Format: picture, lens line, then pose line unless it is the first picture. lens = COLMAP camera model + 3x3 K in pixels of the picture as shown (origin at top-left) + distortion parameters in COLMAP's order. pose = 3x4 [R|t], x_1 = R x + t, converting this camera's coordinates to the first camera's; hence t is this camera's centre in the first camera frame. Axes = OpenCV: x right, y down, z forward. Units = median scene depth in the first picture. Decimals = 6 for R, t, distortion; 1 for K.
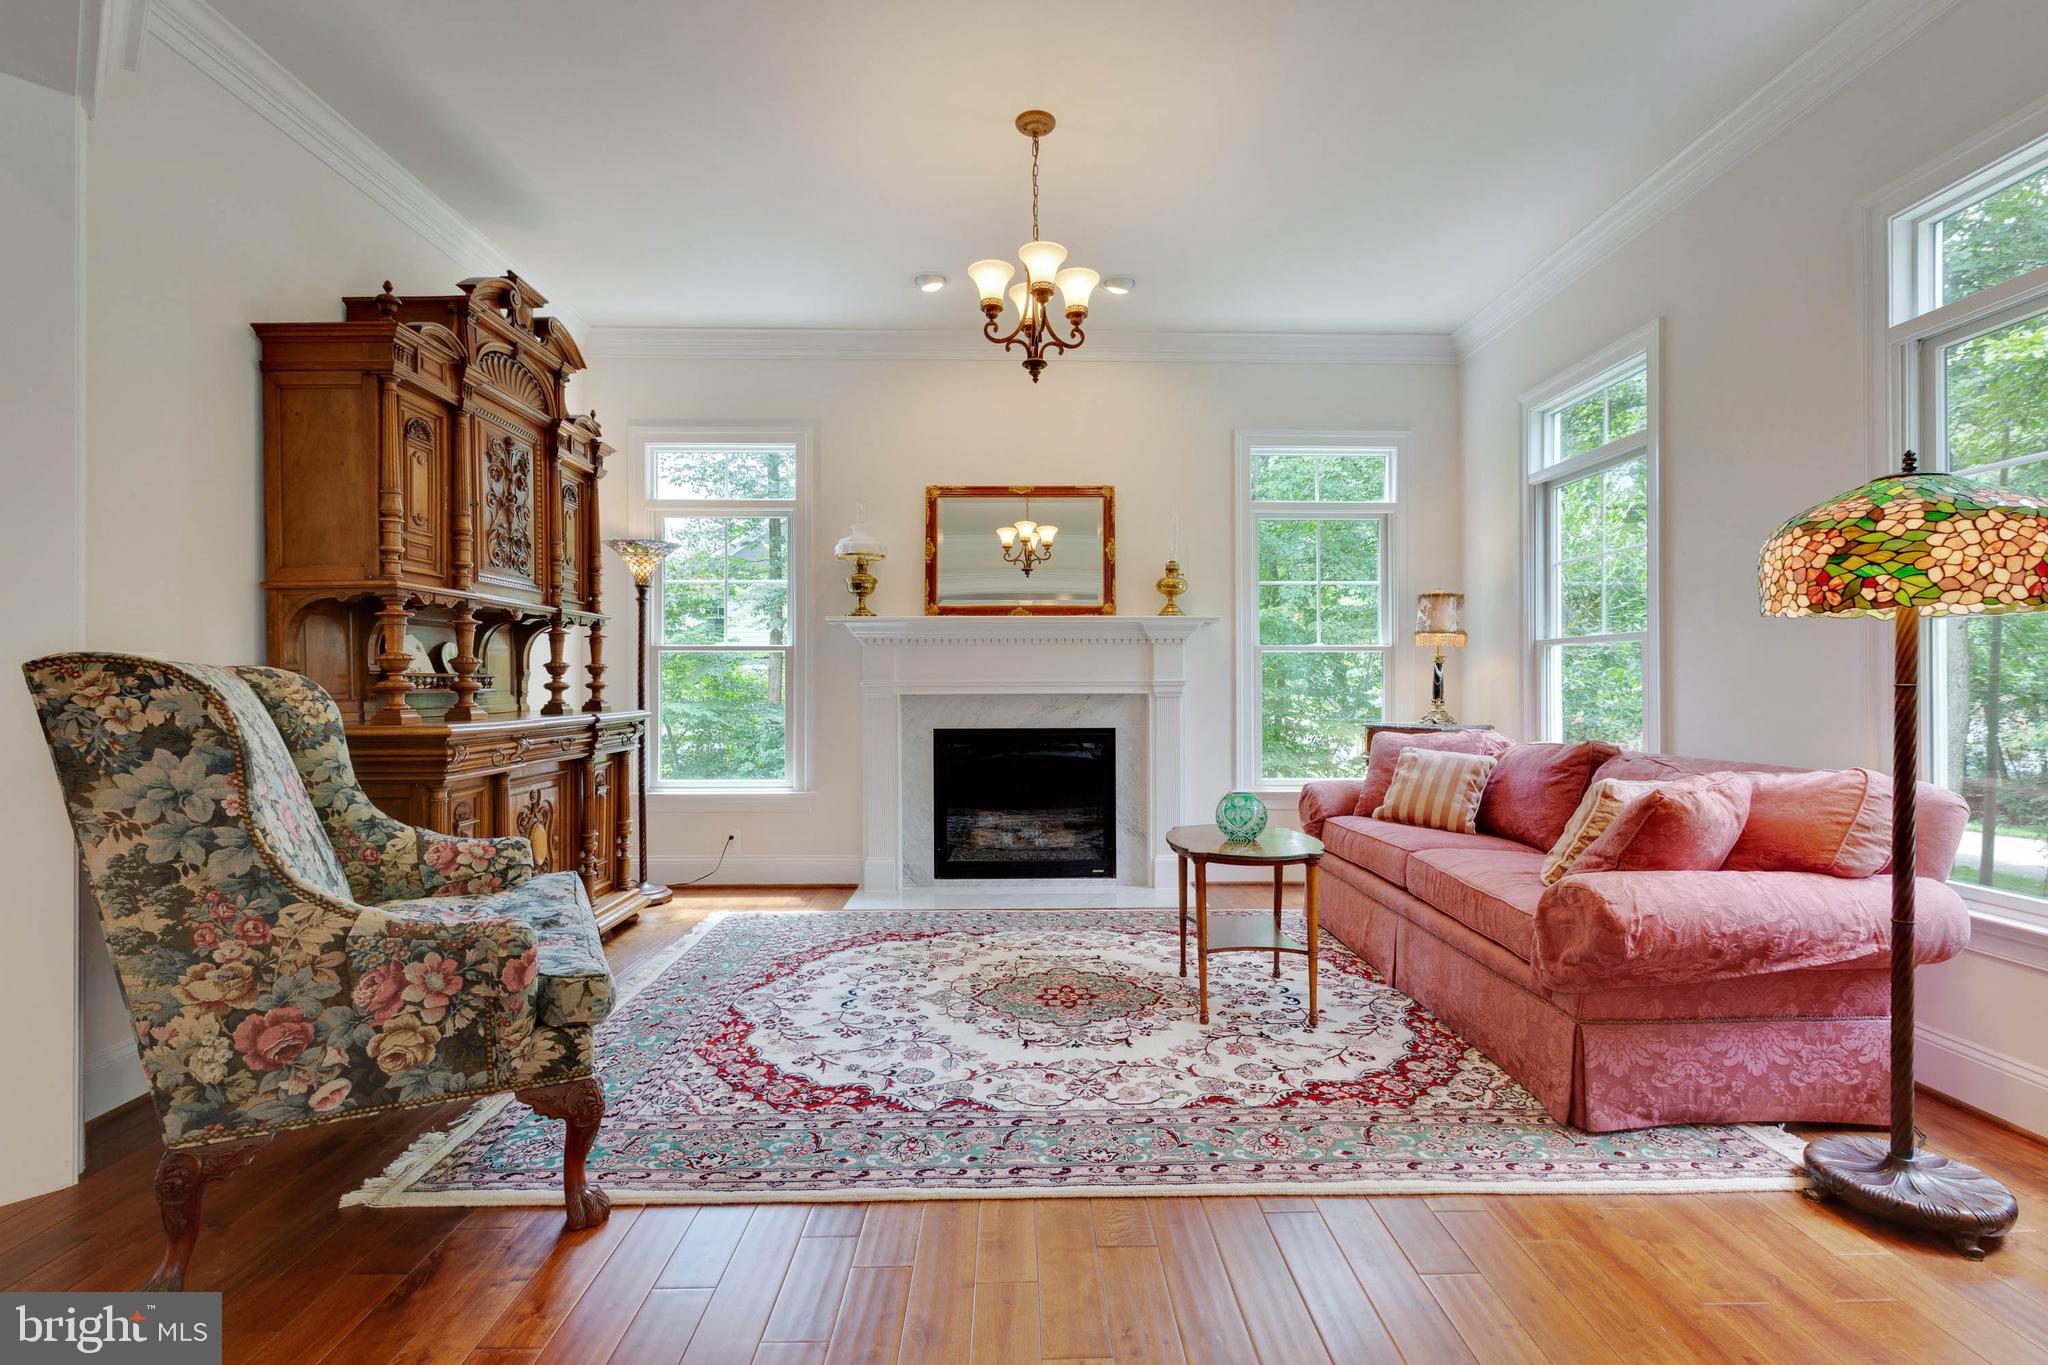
lens RADIAL K [[918.5, 0, 1020.7], [0, 918.5, 694.3], [0, 0, 1]] dist [0.015085, -0.001514]
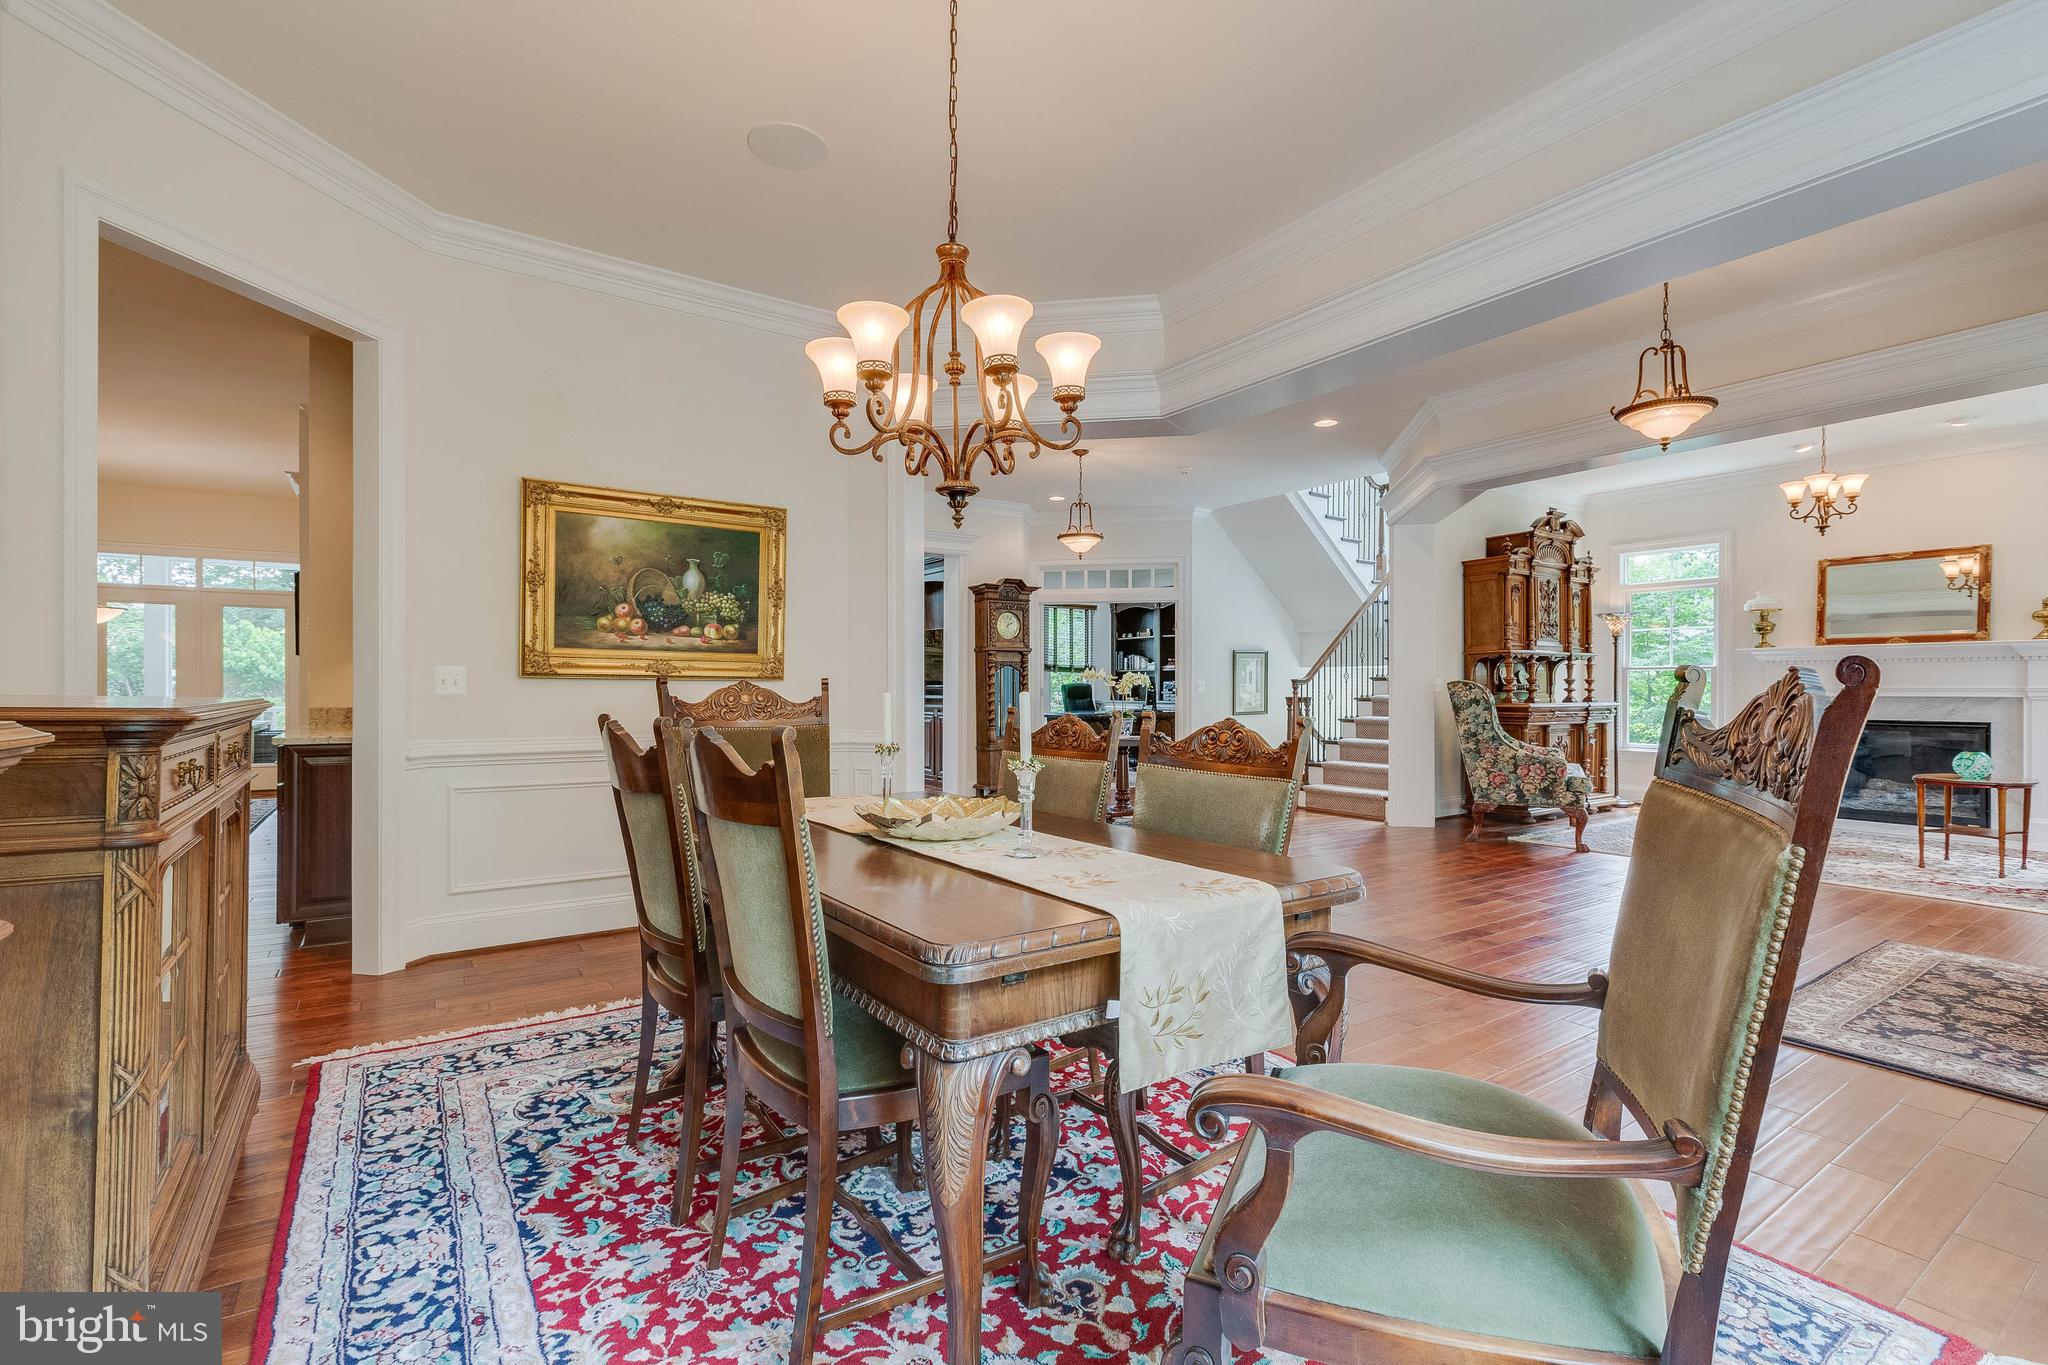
lens RADIAL K [[927.4, 0, 1036.4], [0, 927.4, 677.2], [0, 0, 1]] dist [0.004586, -0.000475]
pose [[0.558484, -0.007053, -0.829485, 0.597216], [-0.013042, 0.999766, -0.017282, 0.015951], [0.829413, 0.020470, 0.558261, -1.237918]]
